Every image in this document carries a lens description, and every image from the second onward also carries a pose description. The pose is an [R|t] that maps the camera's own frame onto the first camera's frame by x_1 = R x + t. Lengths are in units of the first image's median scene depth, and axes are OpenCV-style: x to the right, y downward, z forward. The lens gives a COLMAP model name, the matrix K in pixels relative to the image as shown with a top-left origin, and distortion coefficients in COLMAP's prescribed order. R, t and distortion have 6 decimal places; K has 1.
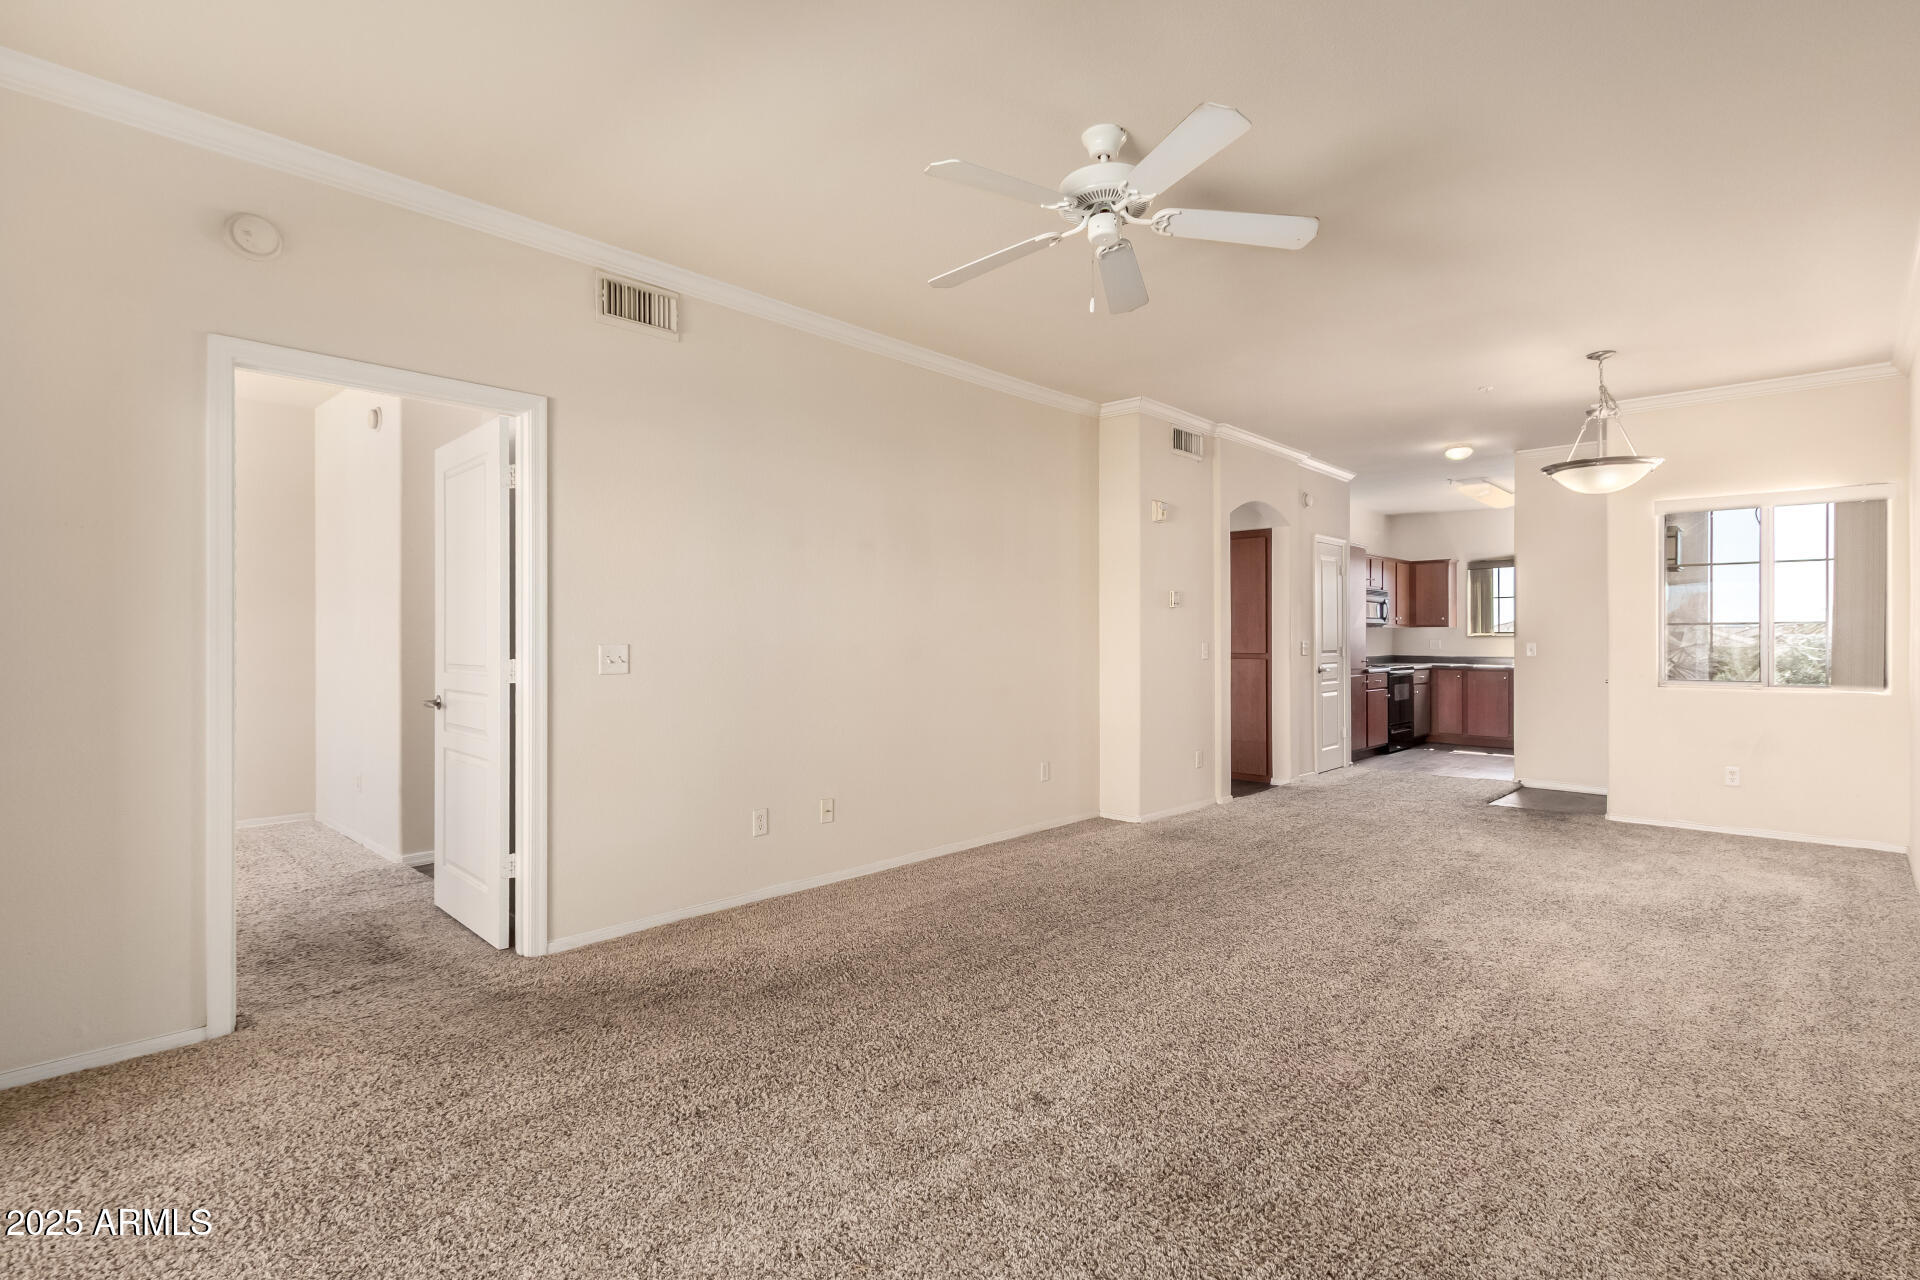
lens RADIAL K [[885.9, 0, 967.7], [0, 885.9, 659.8], [0, 0, 1]] dist [-0.001924, -0.000527]
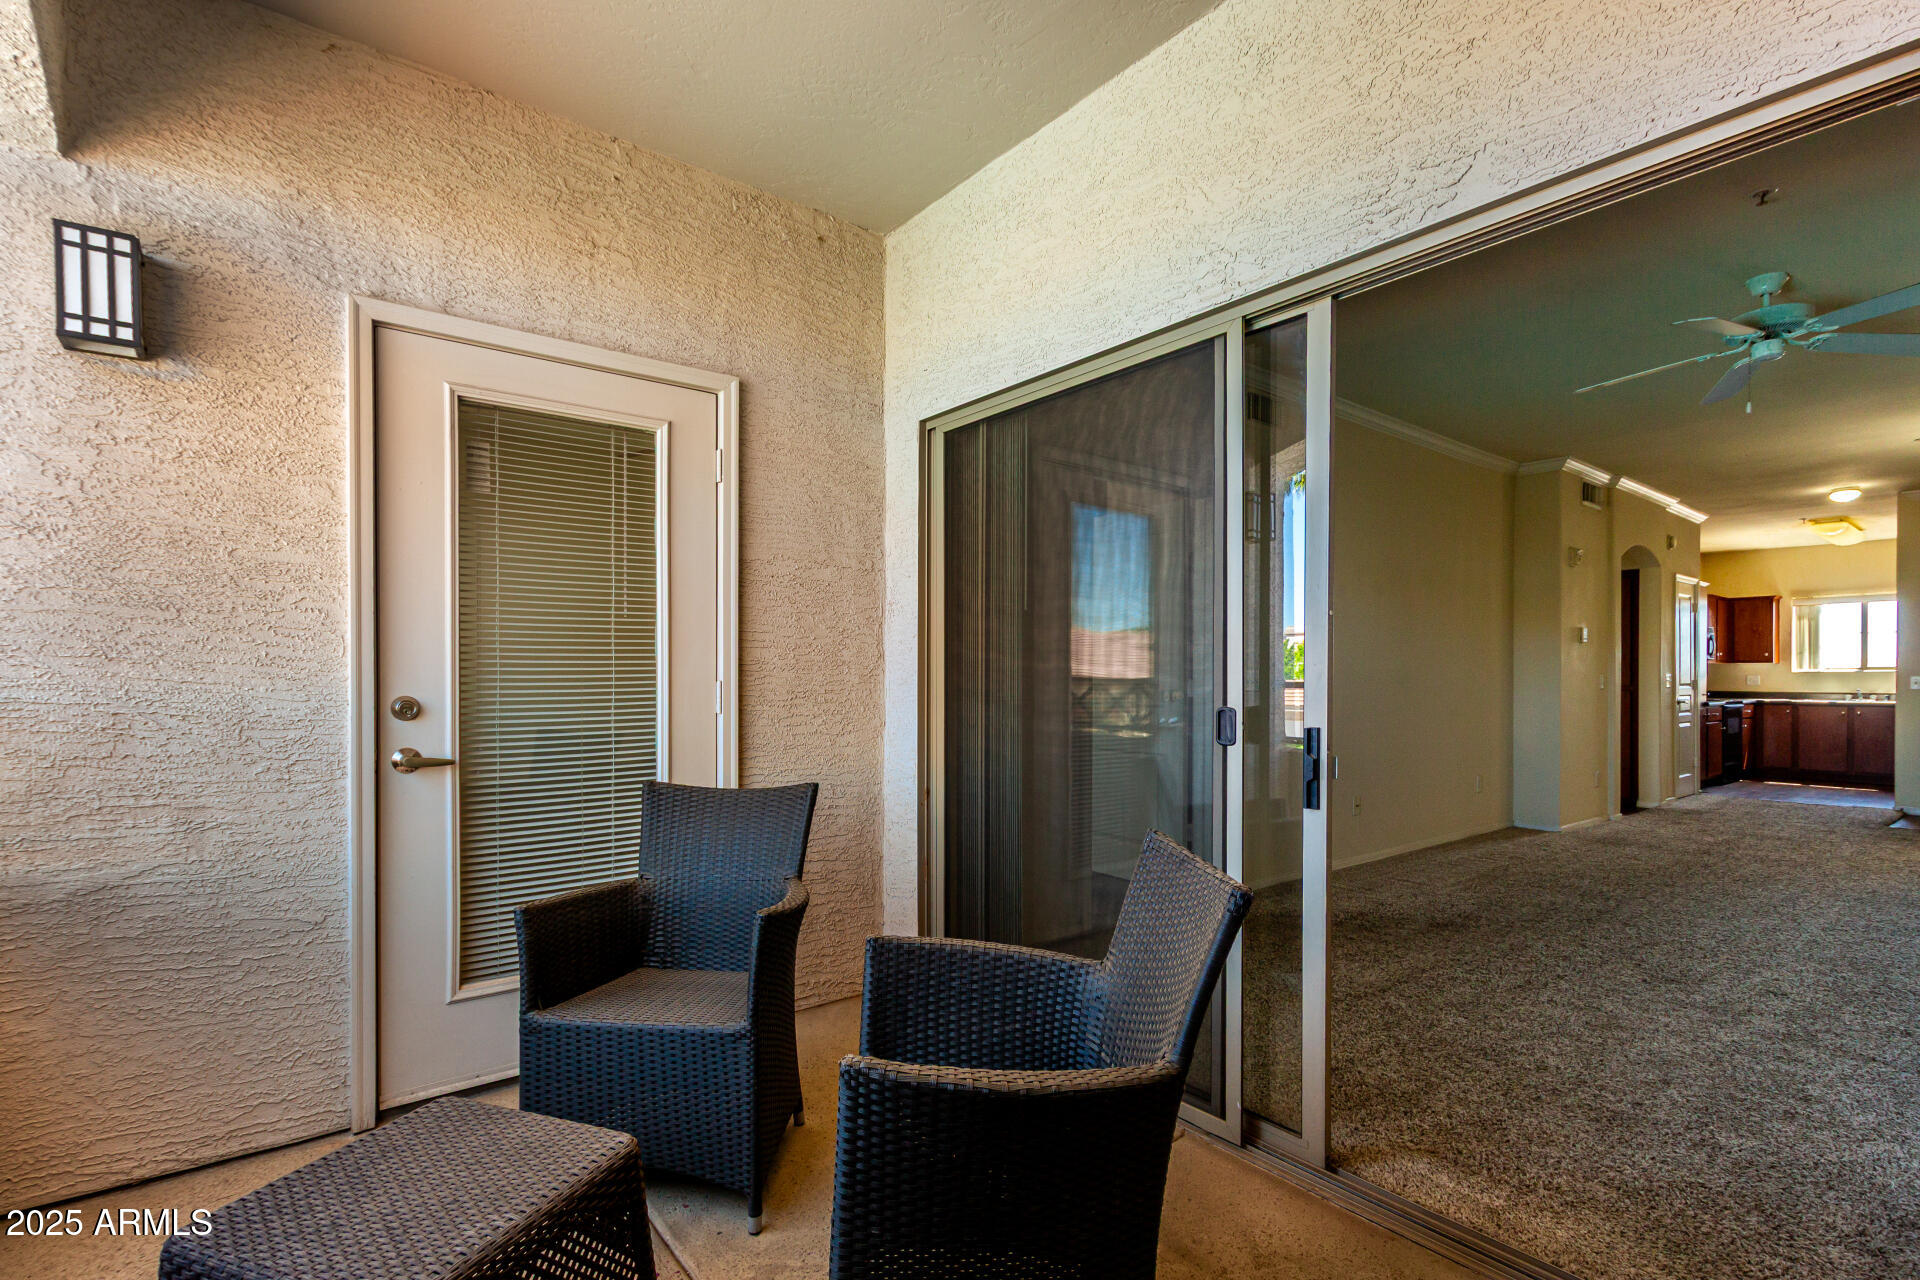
lens RADIAL K [[885.9, 0, 967.7], [0, 885.9, 659.8], [0, 0, 1]] dist [-0.001924, -0.000527]
pose [[0.988719, 0.011319, -0.149353, -0.300623], [-0.016302, 0.999349, -0.032184, 0.010977], [0.148891, 0.034256, 0.988260, -0.181382]]
